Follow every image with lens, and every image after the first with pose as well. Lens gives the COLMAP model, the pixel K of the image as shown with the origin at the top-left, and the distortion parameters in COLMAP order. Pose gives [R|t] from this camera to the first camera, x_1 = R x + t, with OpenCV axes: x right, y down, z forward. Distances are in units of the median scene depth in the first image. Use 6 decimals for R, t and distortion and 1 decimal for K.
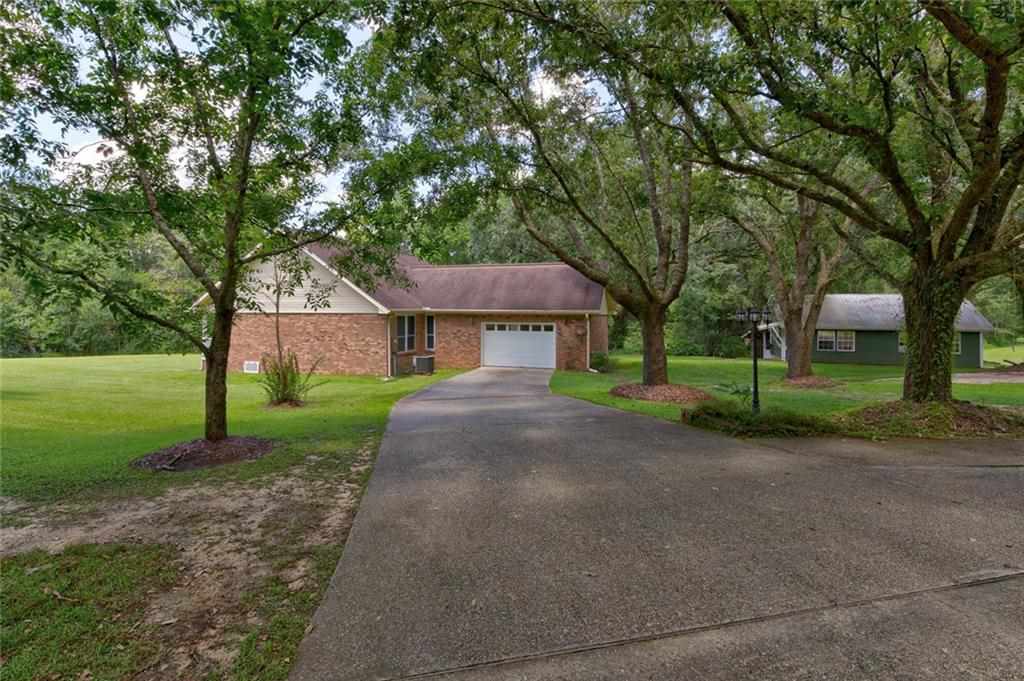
lens RADIAL K [[442.0, 0, 513.4], [0, 442.0, 336.0], [0, 0, 1]] dist [-0.003383, -0.000400]
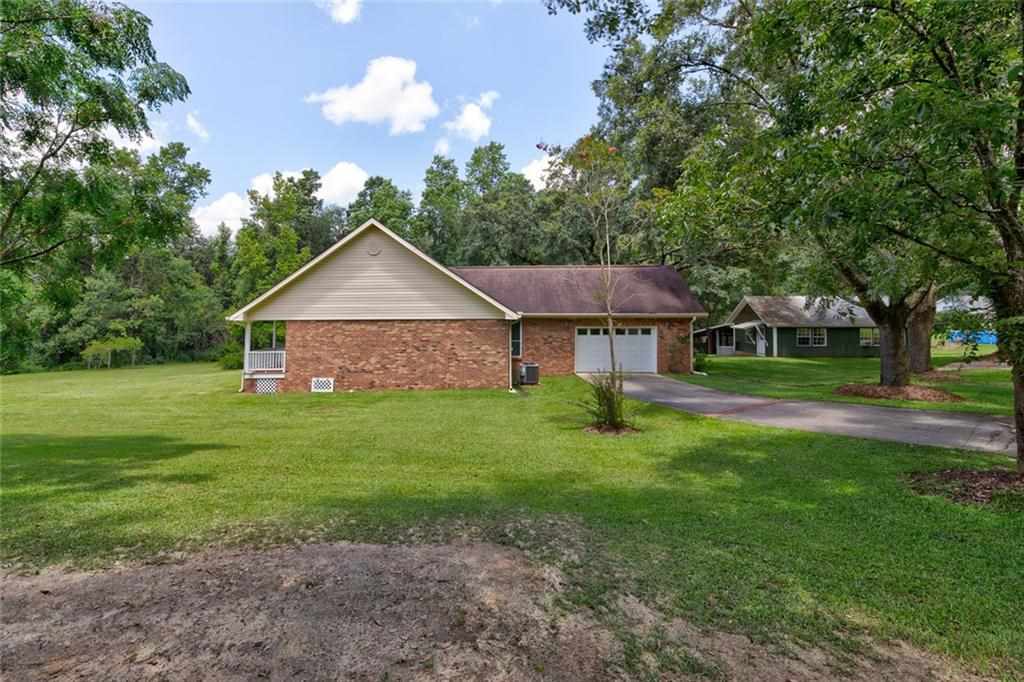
lens RADIAL K [[442.0, 0, 510.3], [0, 442.0, 333.4], [0, 0, 1]] dist [-0.003383, -0.000400]
pose [[0.974254, -0.020787, 0.224492, -0.434822], [0.023141, 0.999701, -0.007859, -0.012733], [-0.224262, 0.012851, 0.974444, 0.100188]]
